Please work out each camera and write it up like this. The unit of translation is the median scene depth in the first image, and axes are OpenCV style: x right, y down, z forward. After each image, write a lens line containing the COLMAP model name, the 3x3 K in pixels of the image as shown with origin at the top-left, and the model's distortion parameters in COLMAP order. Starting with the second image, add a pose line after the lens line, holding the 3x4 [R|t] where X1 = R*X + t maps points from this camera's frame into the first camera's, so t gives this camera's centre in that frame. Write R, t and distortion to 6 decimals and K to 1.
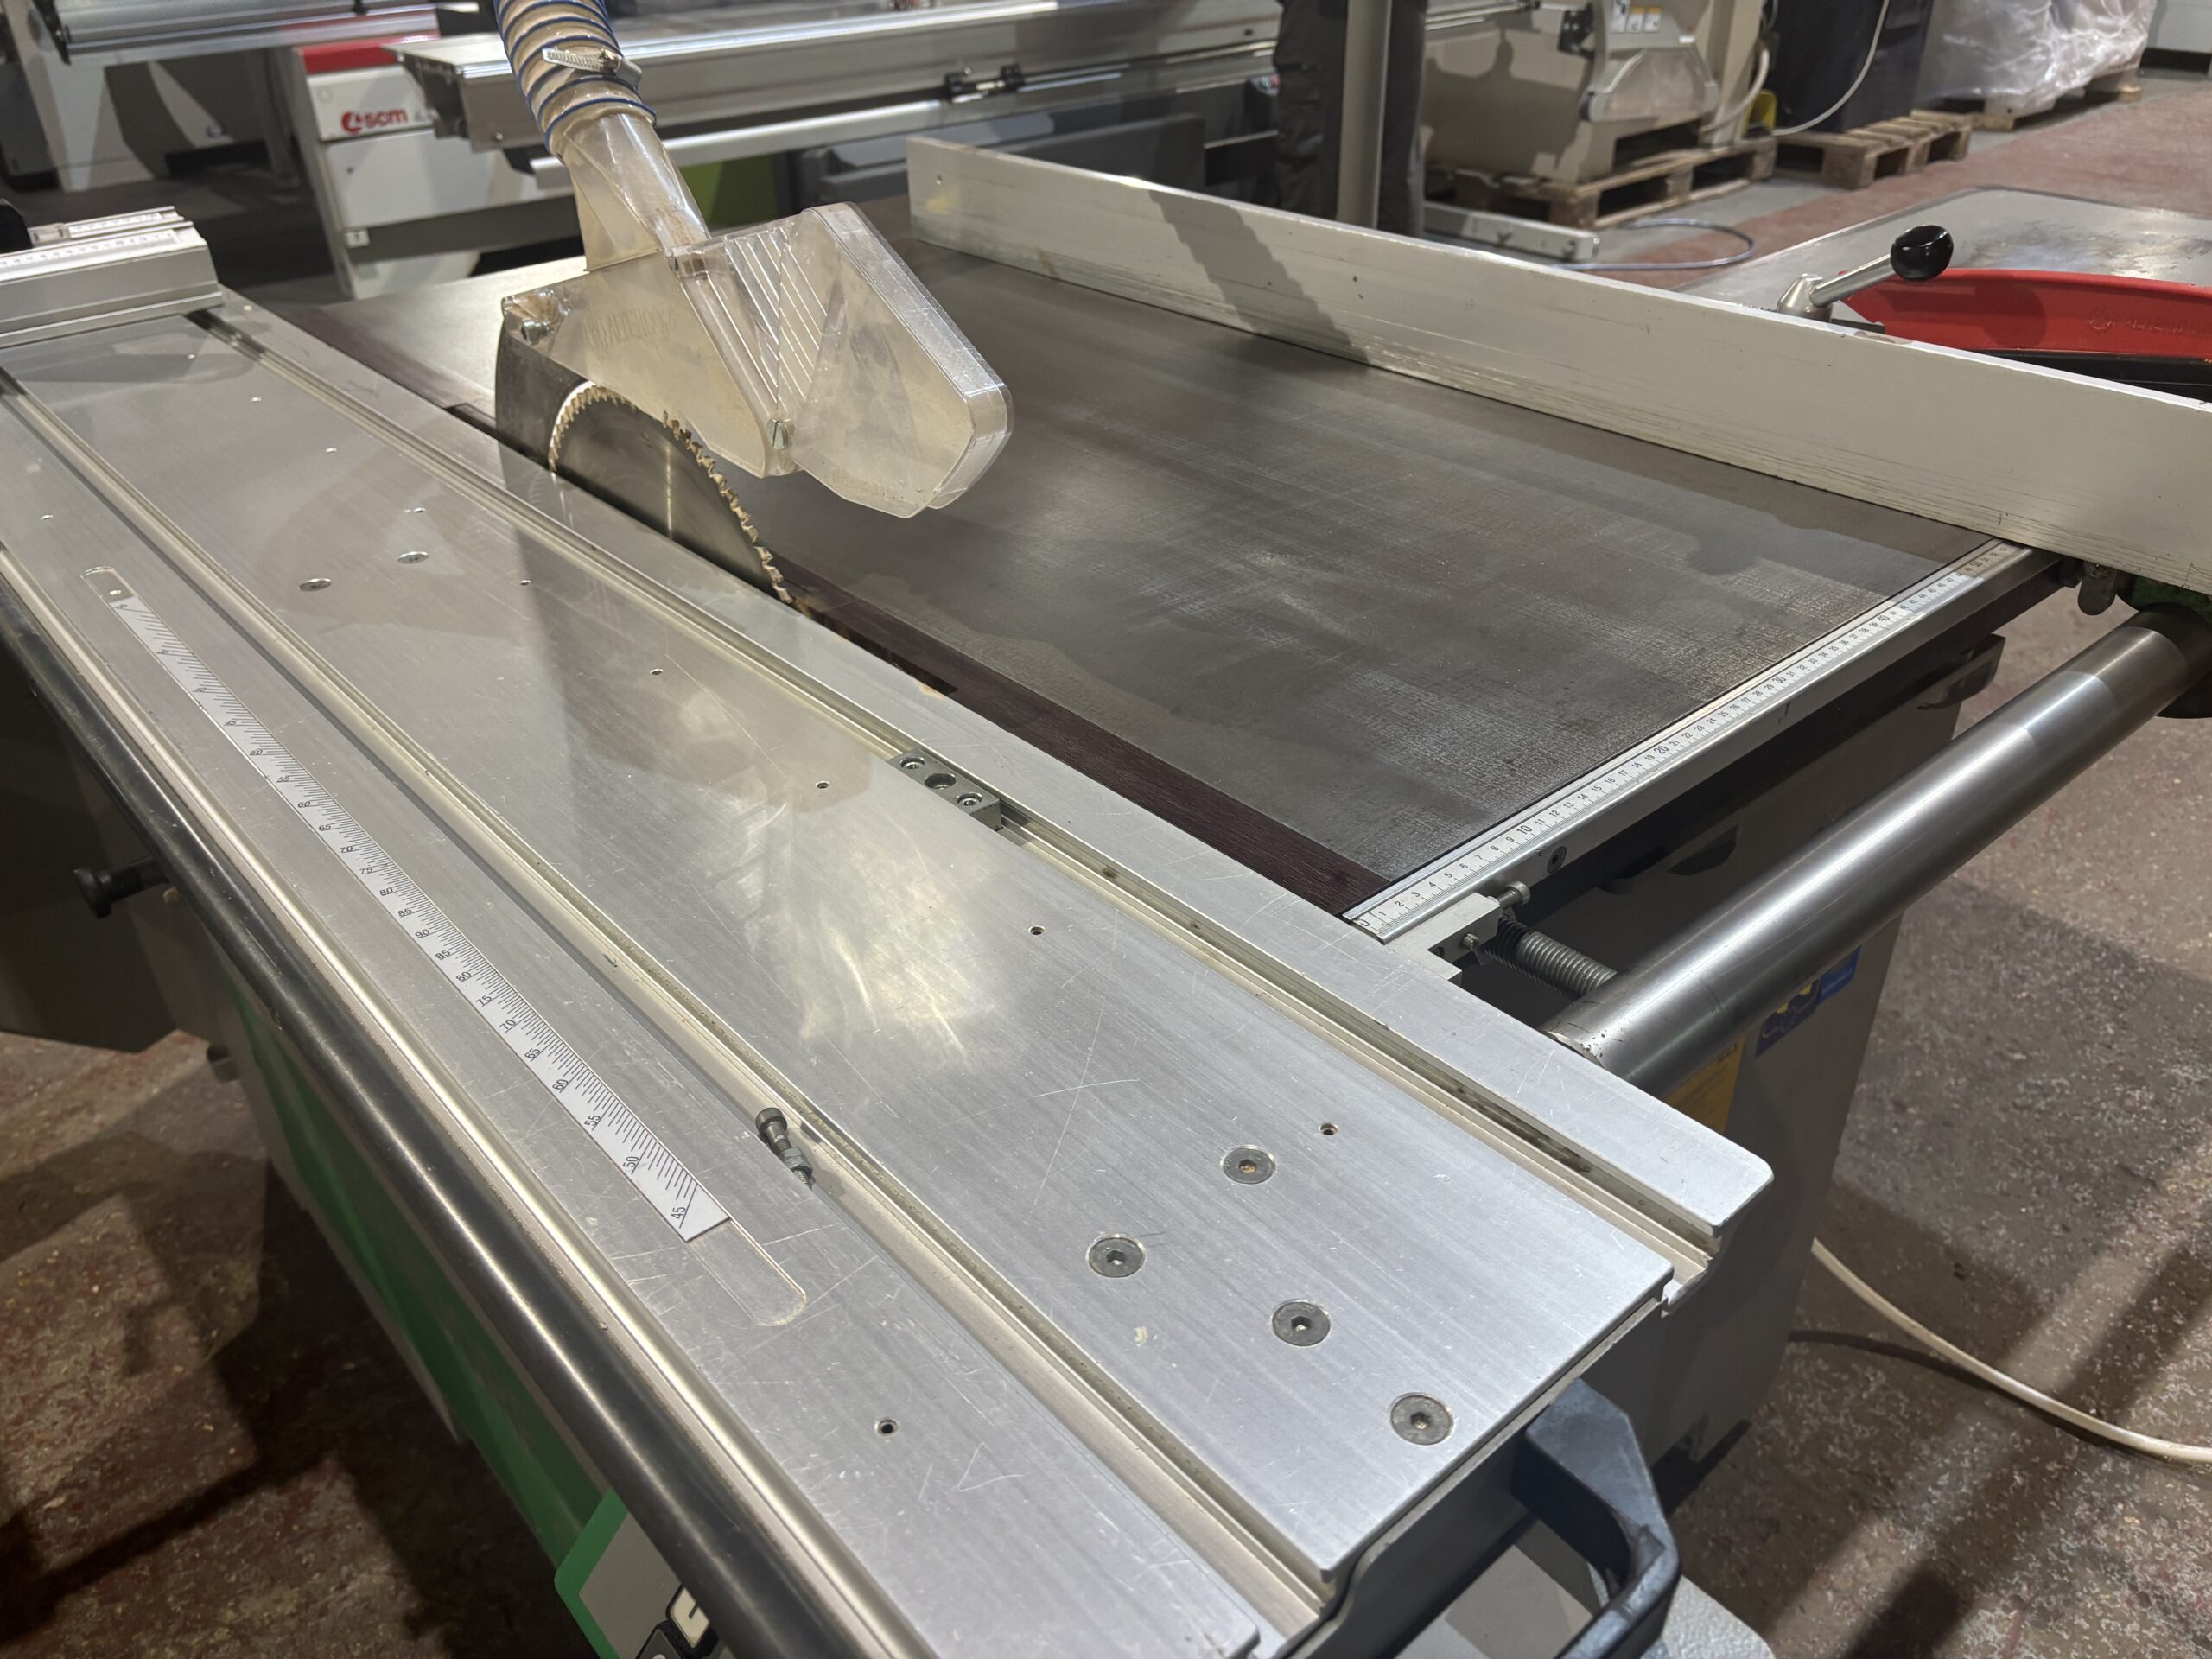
lens RADIAL K [[1670.0, 0, 1091.9], [0, 1670.0, 829.8], [0, 0, 1]] dist [0.062956, -0.085243]
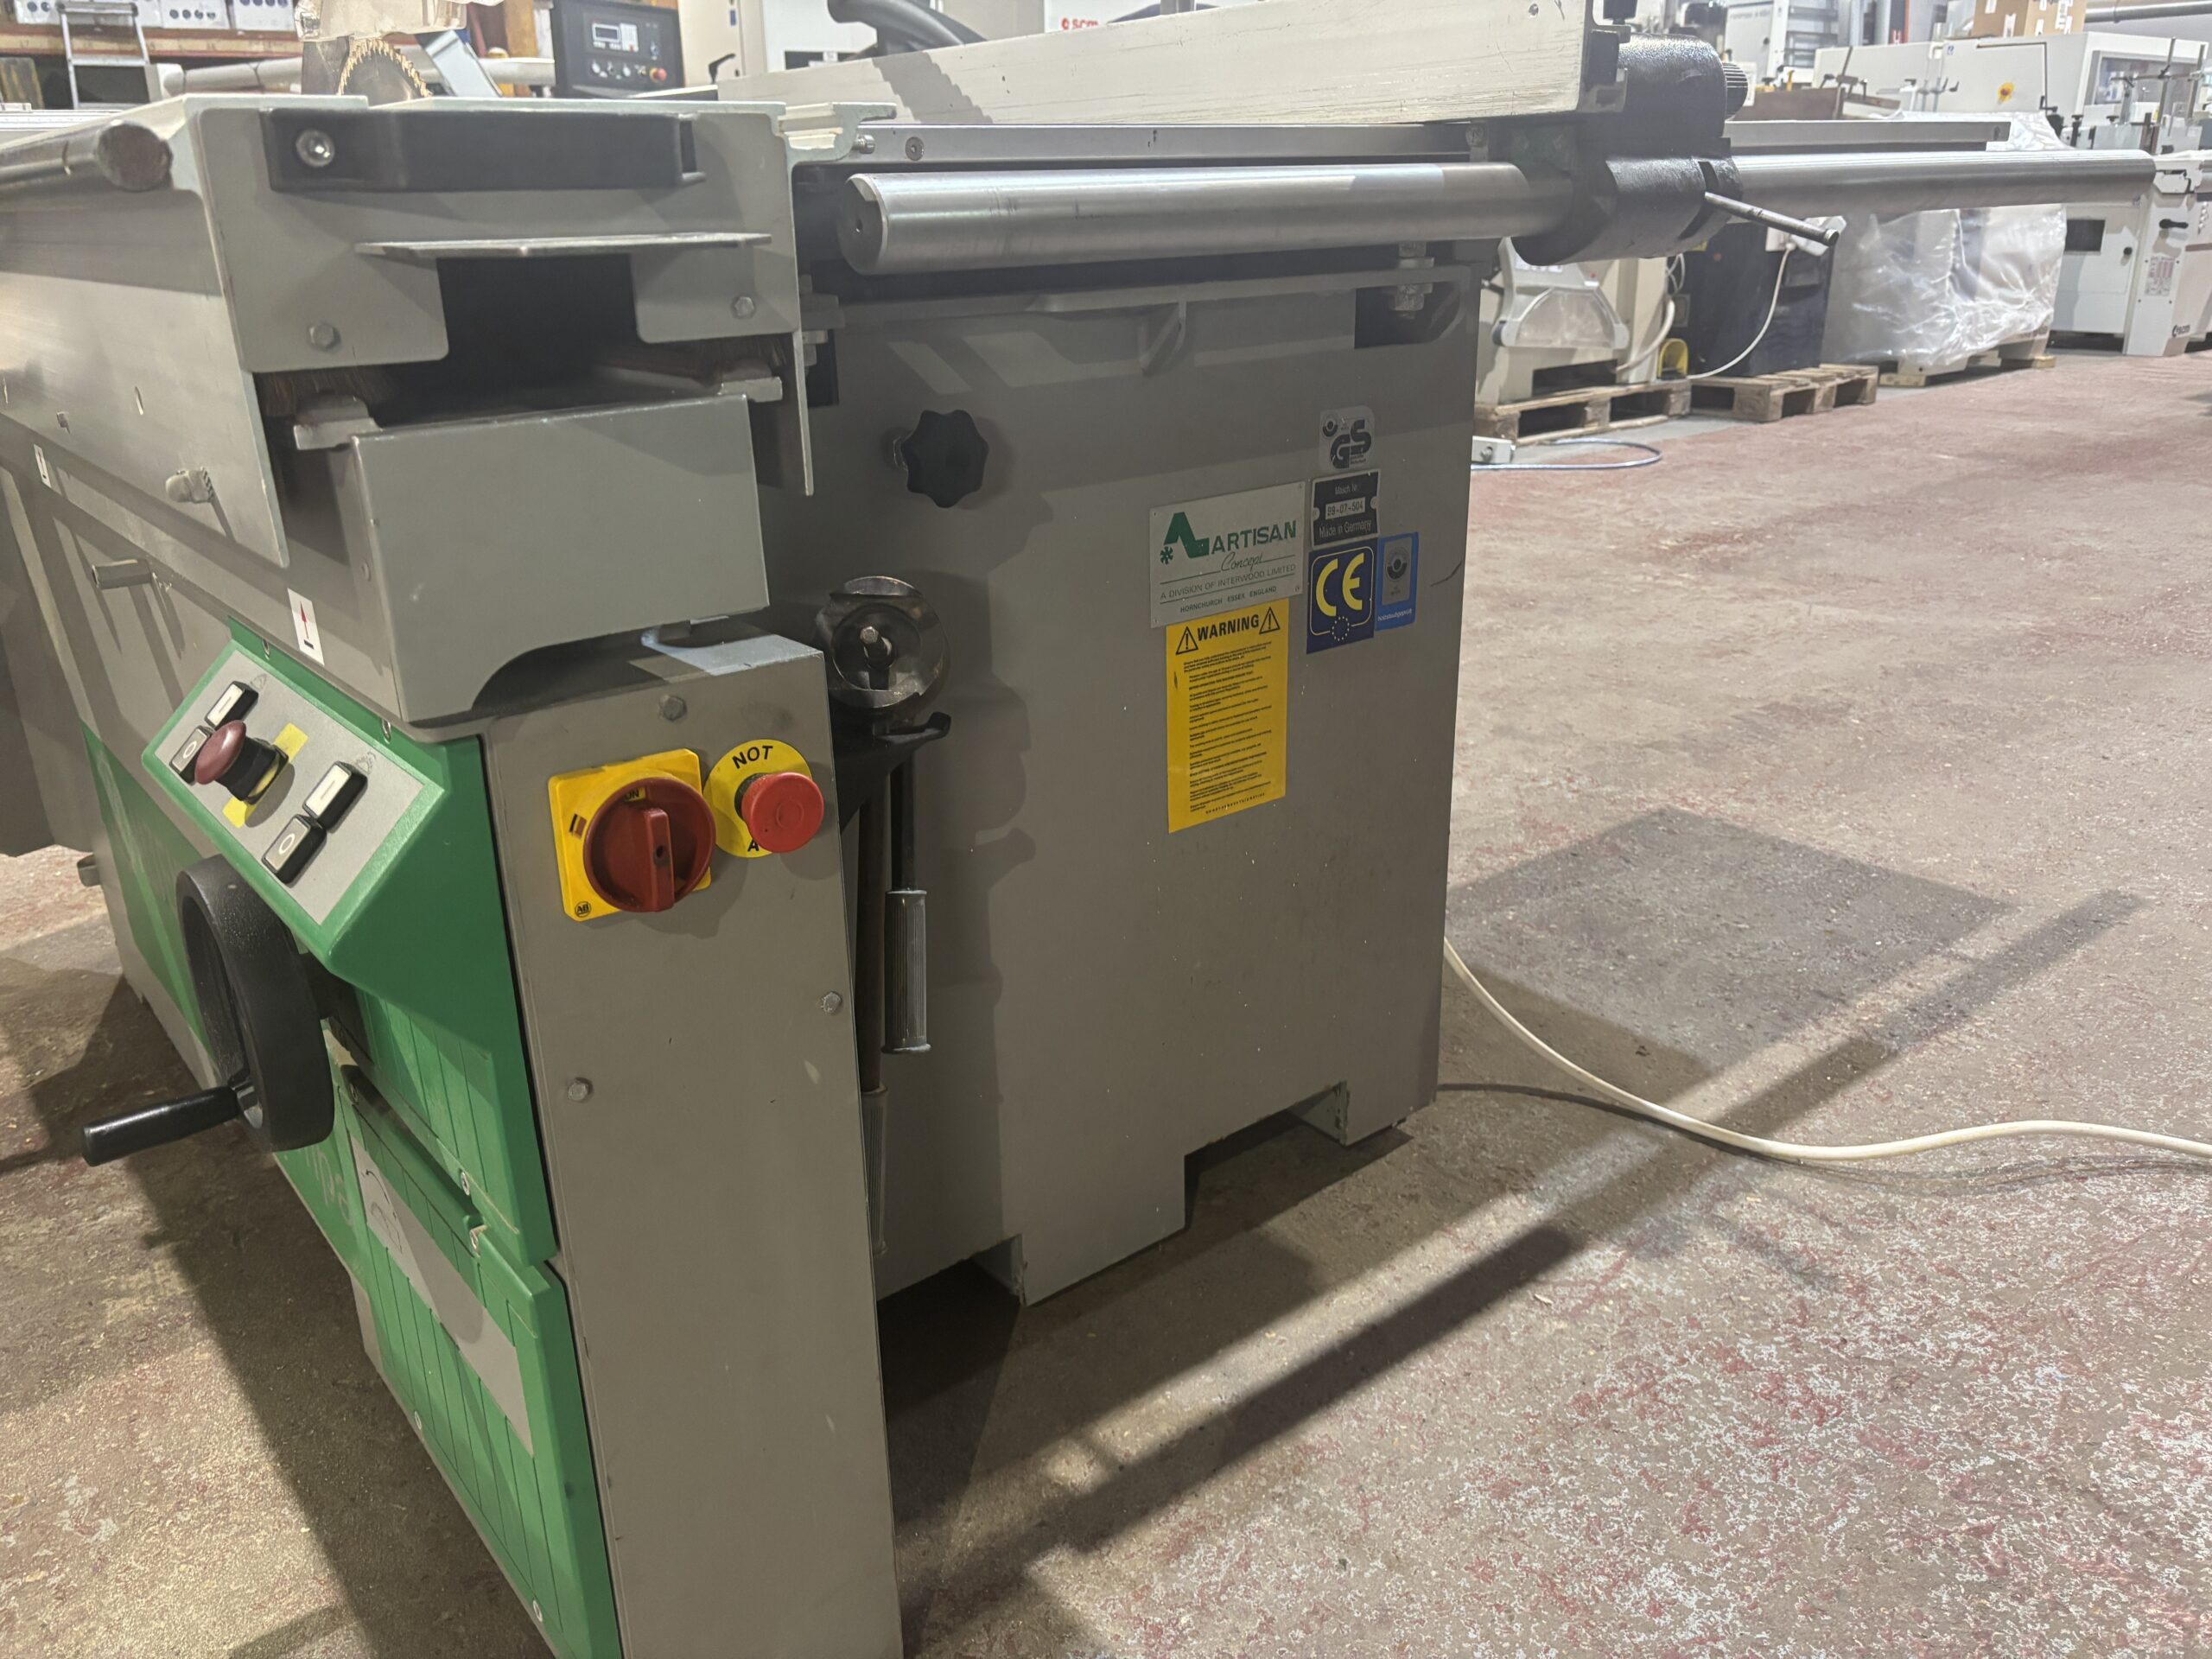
lens RADIAL K [[1670.0, 0, 1095.0], [0, 1670.0, 841.2], [0, 0, 1]] dist [0.062956, -0.085243]
pose [[0.999316, 0.012318, -0.034868, 0.064034], [-0.018877, 0.980715, -0.194531, 0.109442], [0.031800, 0.195056, 0.980276, -0.026958]]
